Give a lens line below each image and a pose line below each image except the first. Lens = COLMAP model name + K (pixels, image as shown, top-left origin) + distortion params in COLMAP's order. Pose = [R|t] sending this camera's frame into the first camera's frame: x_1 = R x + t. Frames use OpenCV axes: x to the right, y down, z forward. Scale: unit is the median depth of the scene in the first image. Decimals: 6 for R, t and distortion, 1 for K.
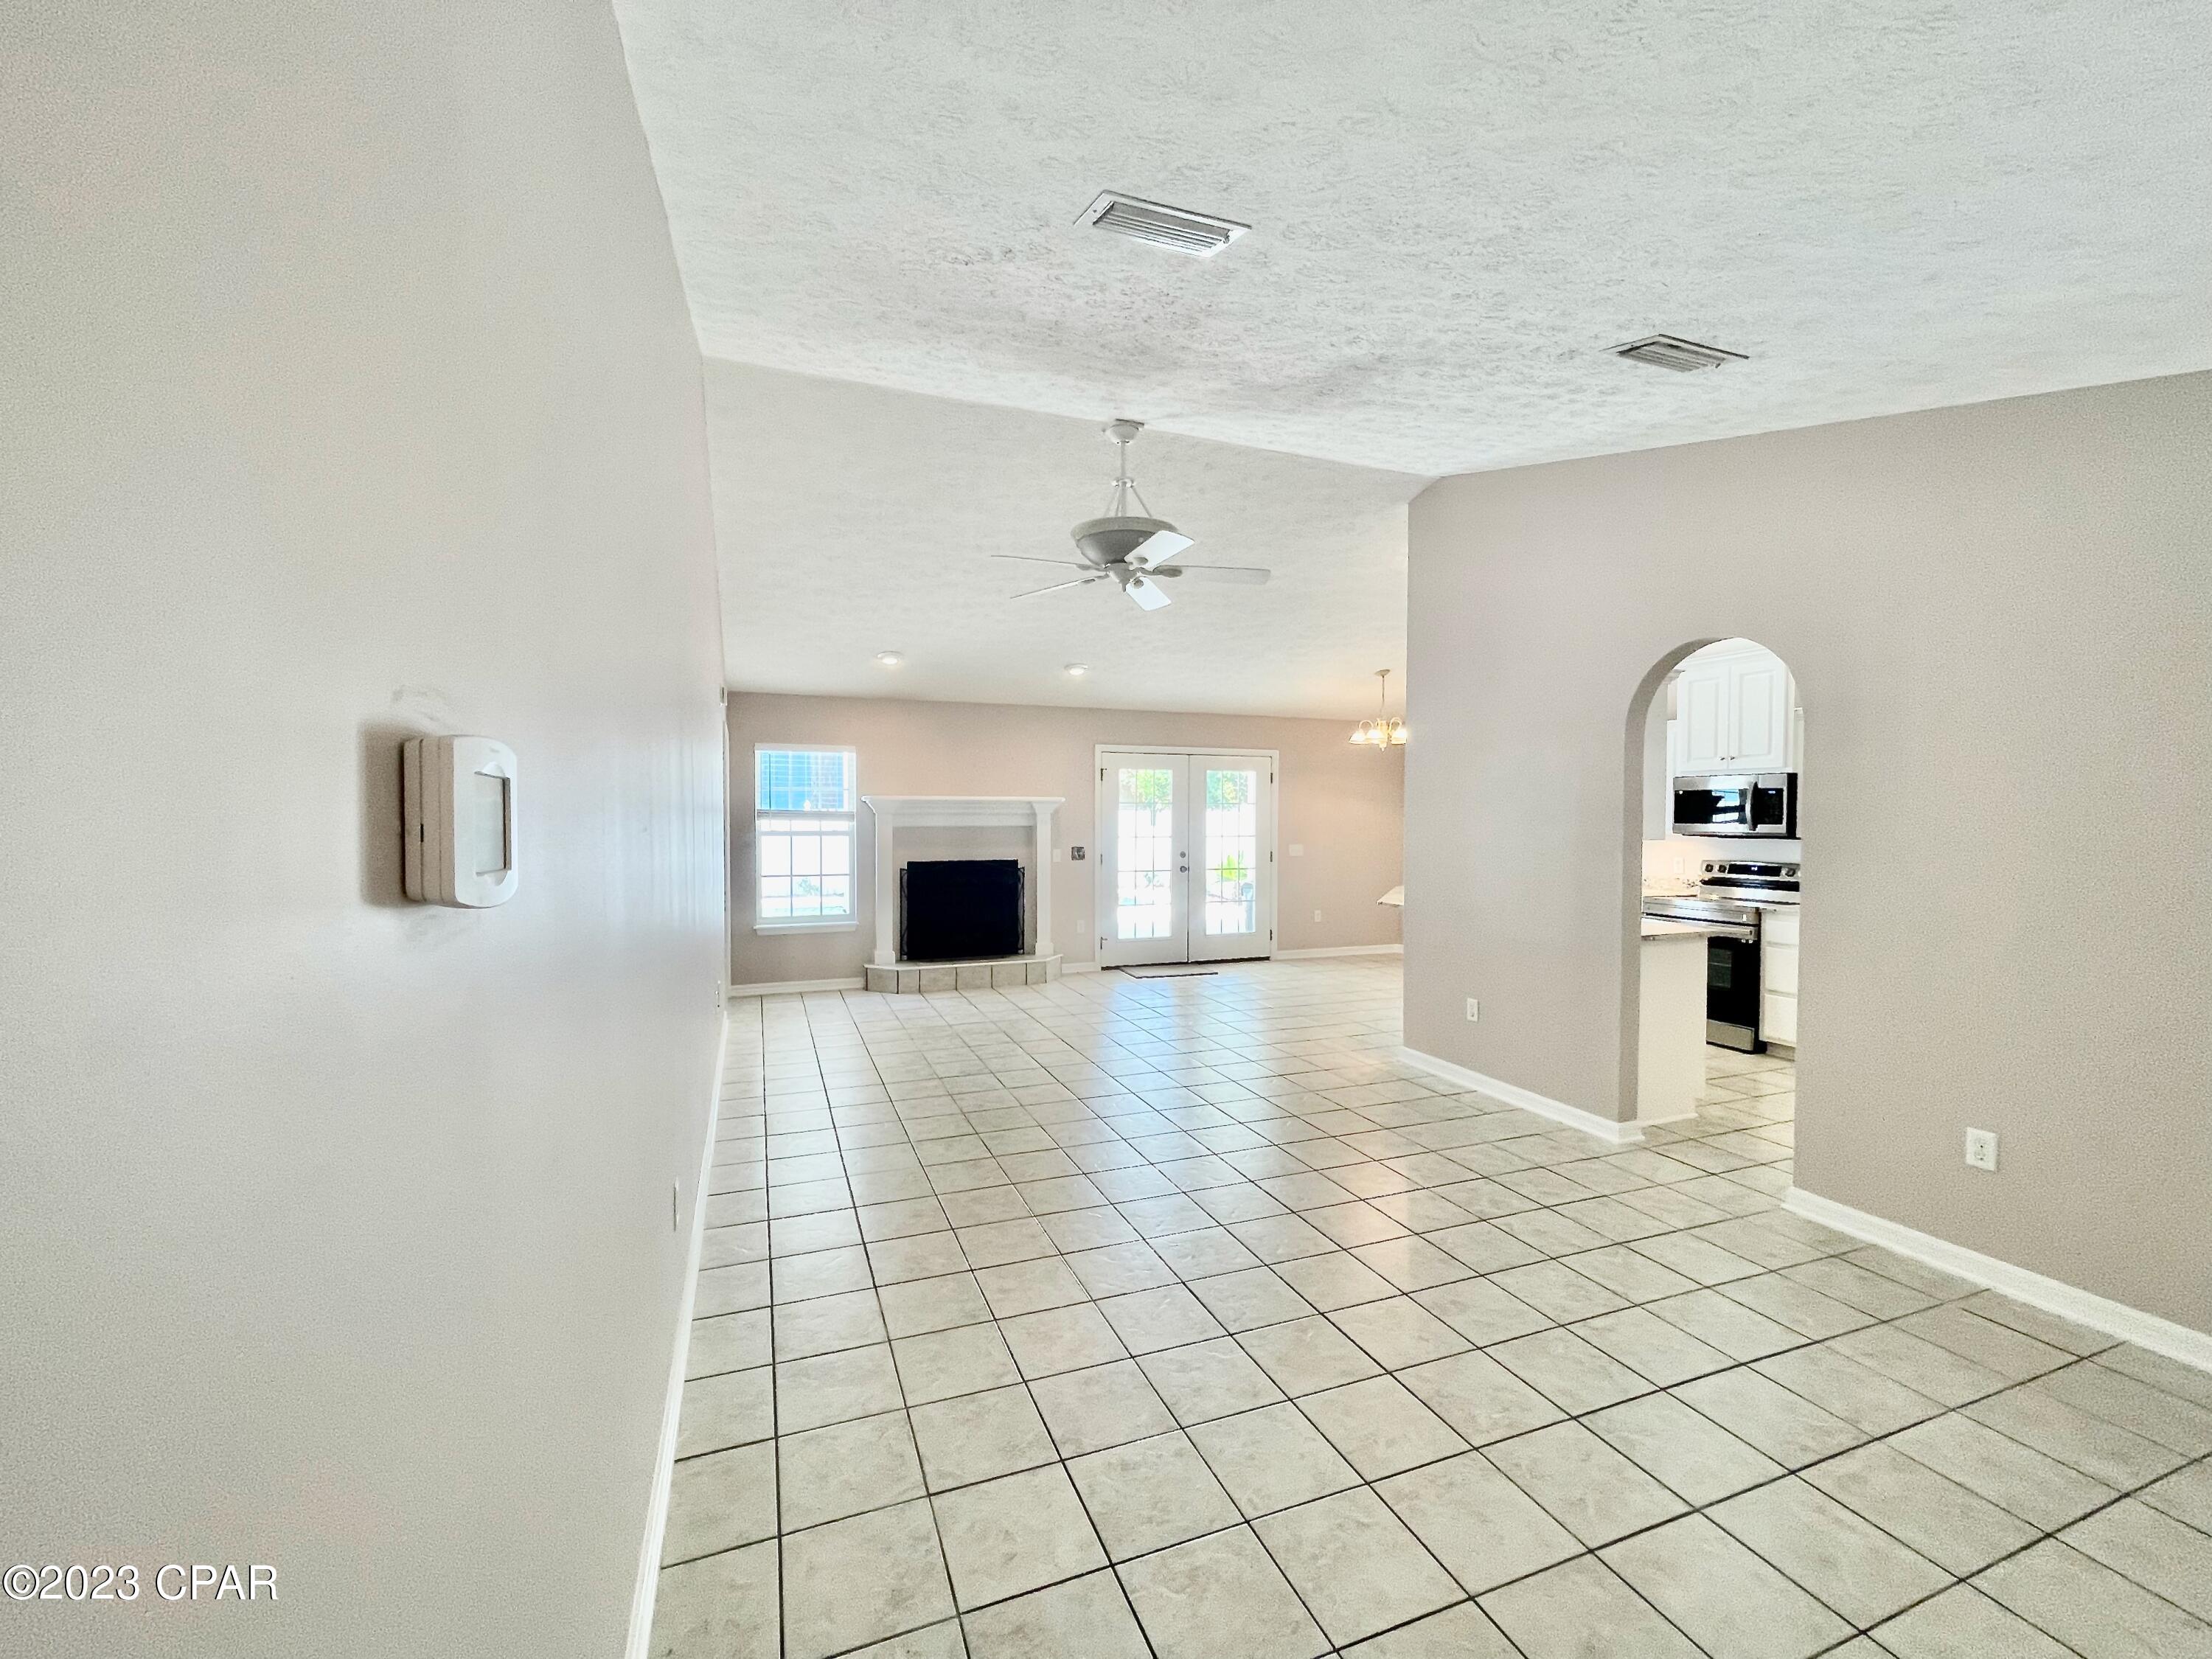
lens RADIAL K [[891.3, 0, 1098.3], [0, 891.3, 828.4], [0, 0, 1]] dist [-0.002291, 0.002151]
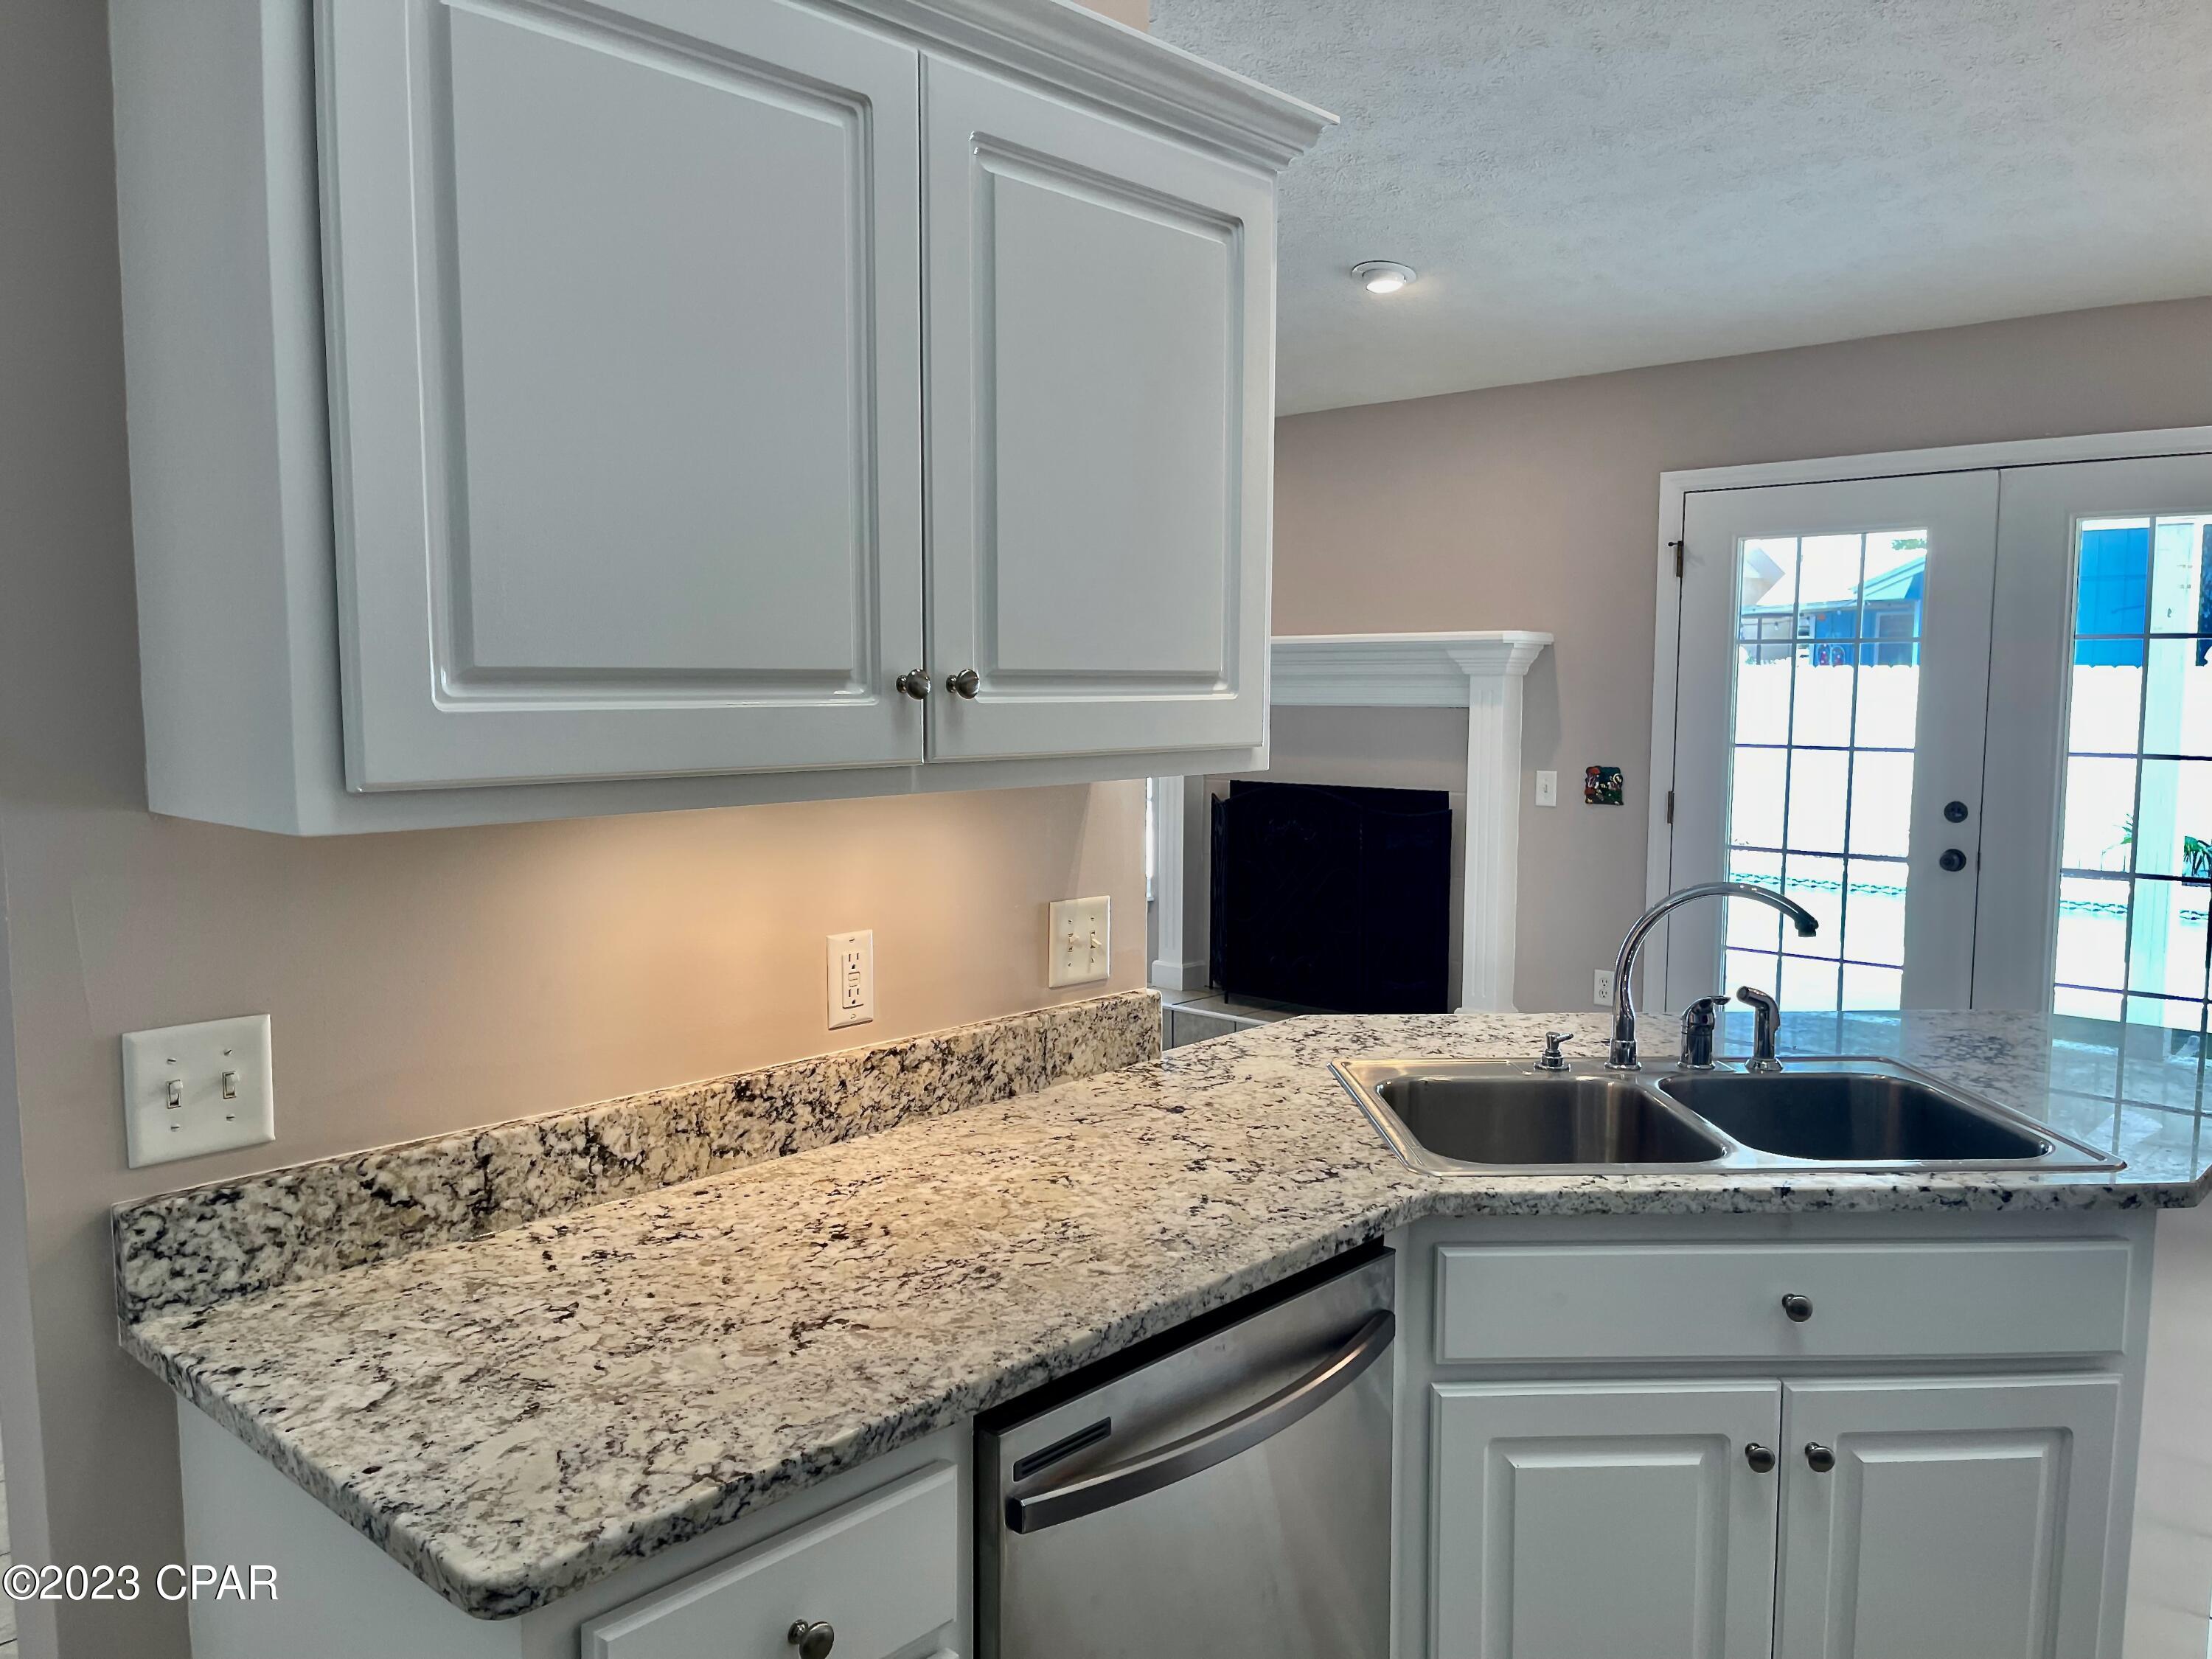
lens RADIAL K [[1669.7, 0, 1108.2], [0, 1669.7, 831.2], [0, 0, 1]] dist [0.025567, 0.000998]
pose [[0.462696, 0.090280, -0.881908, 0.487019], [-0.007318, 0.995156, 0.098033, -0.018378], [0.886487, -0.038906, 0.461115, 0.515126]]
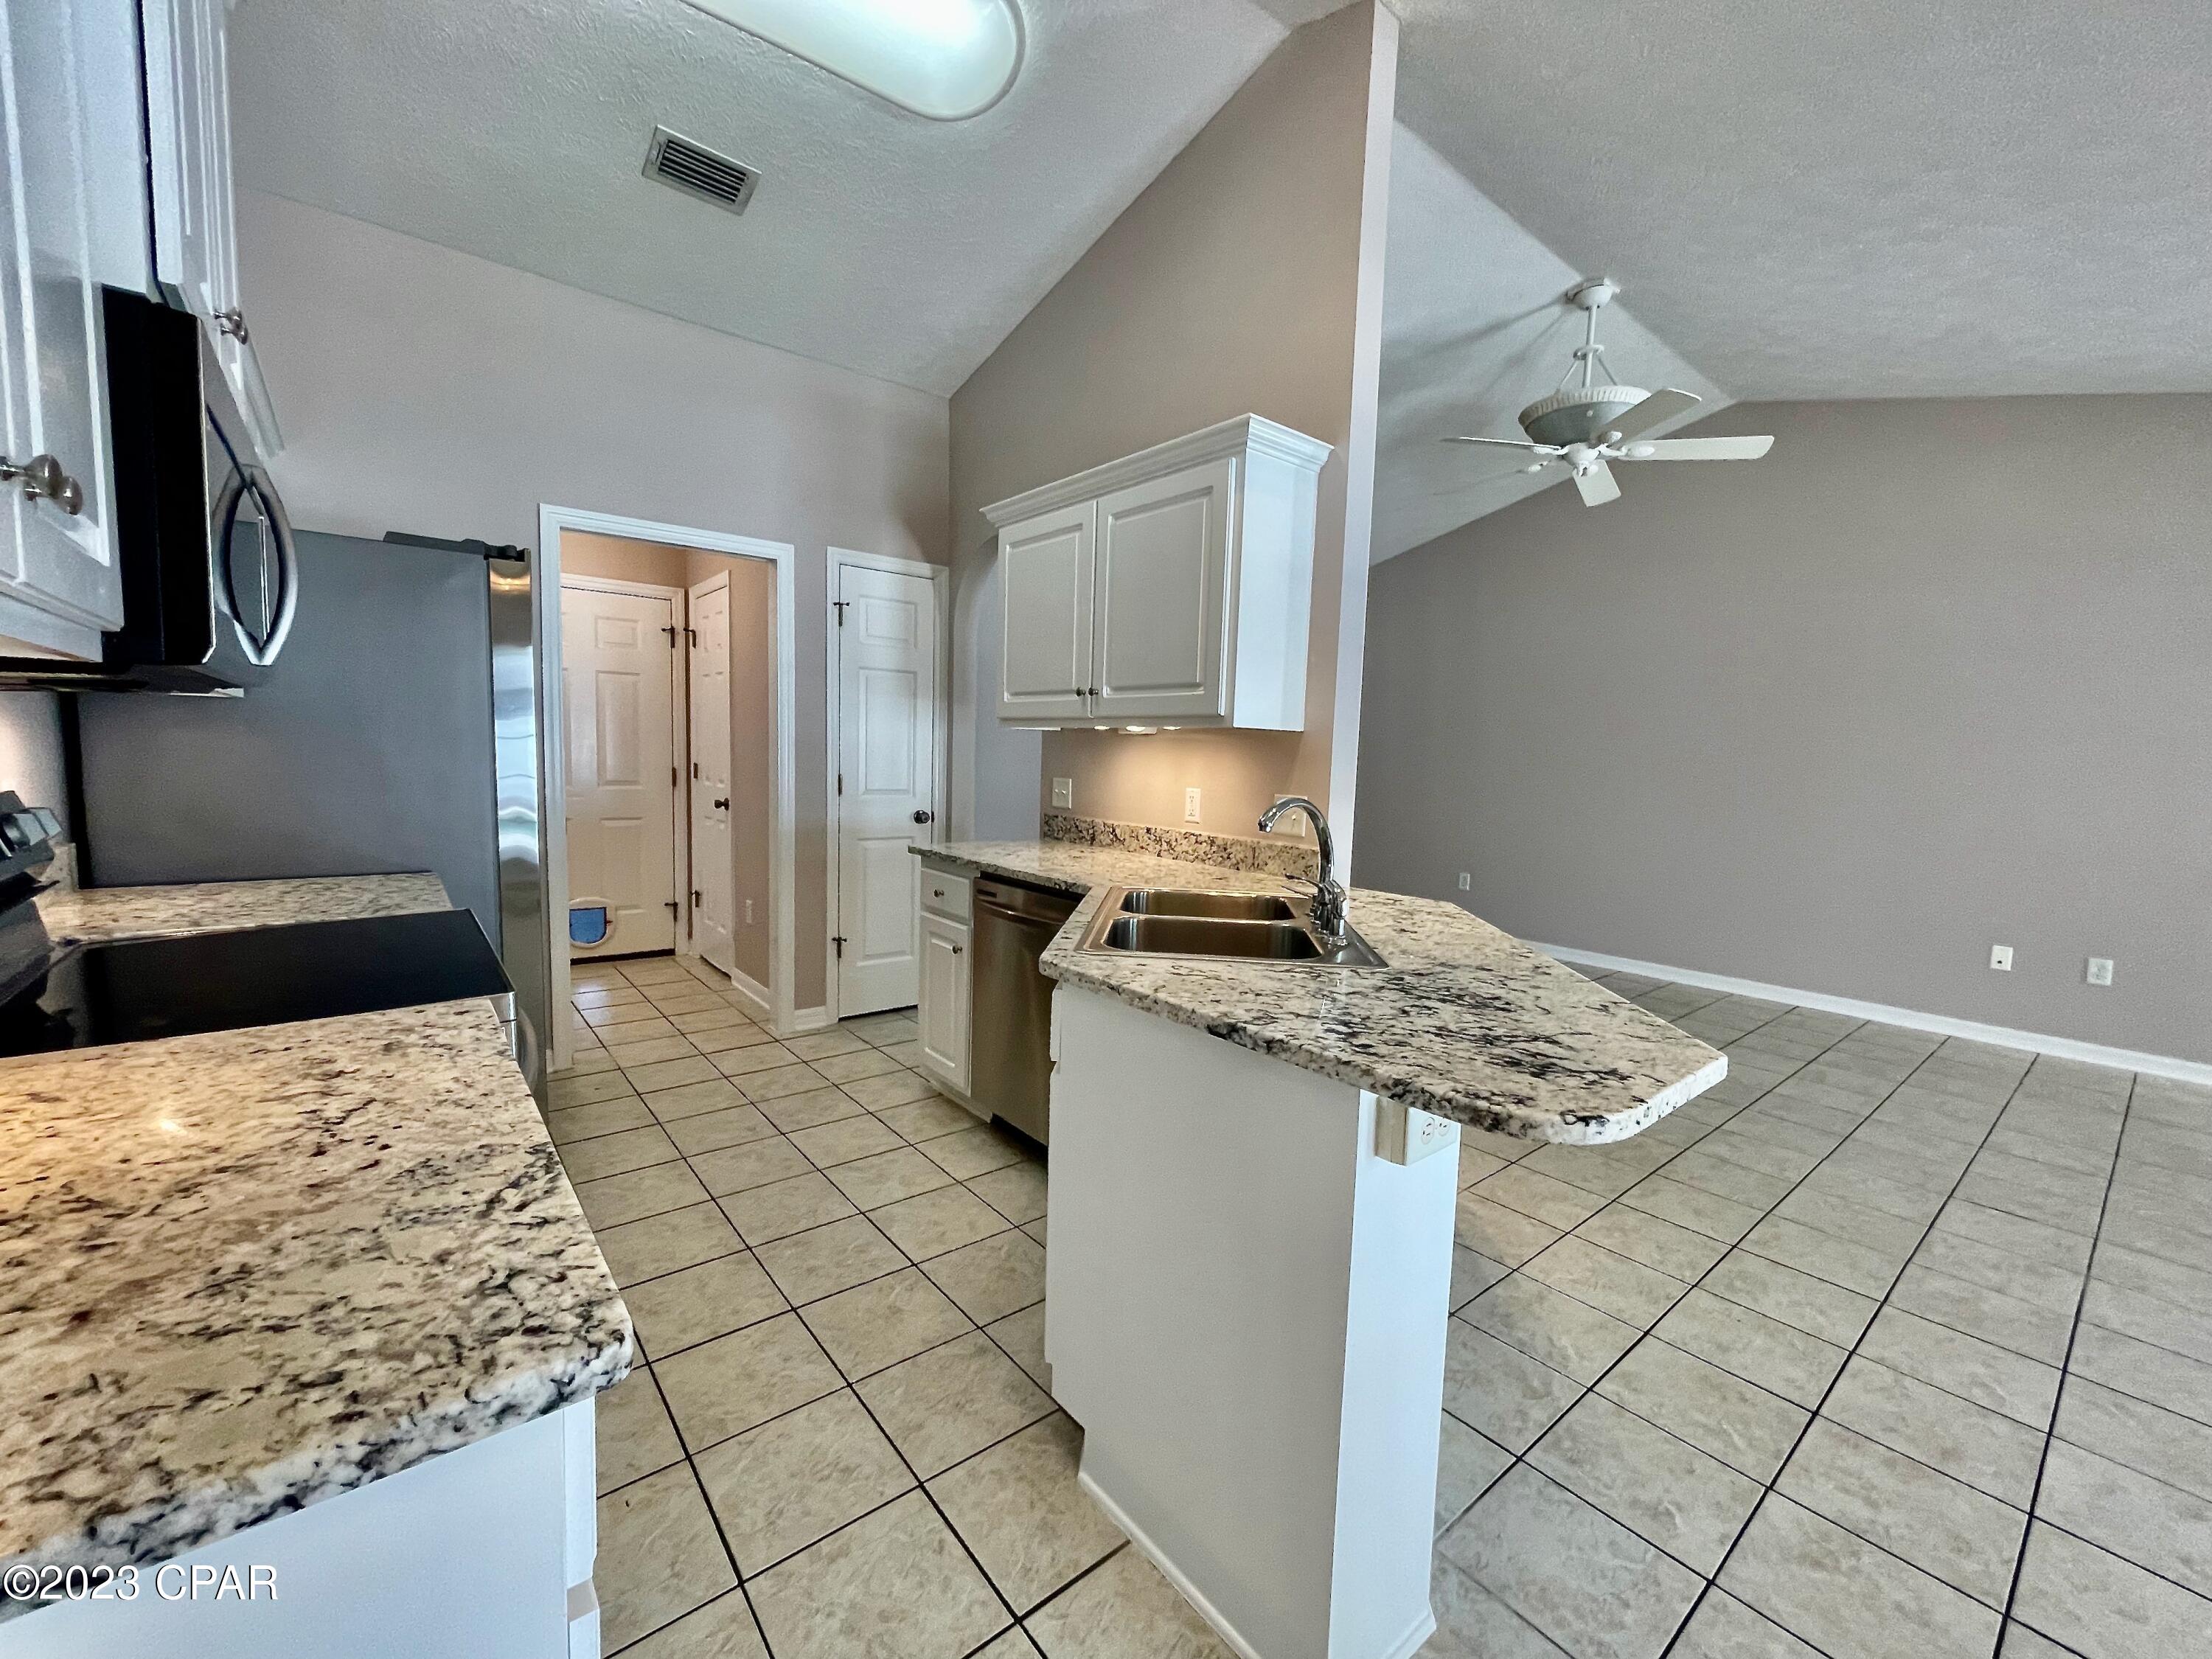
lens RADIAL K [[891.3, 0, 1089.6], [0, 891.3, 832.0], [0, 0, 1]] dist [-0.002291, 0.002151]
pose [[-0.948490, 0.004384, -0.316778, 0.411365], [-0.027166, 0.995096, 0.095113, 0.004308], [0.315641, 0.098820, -0.943719, 0.908280]]
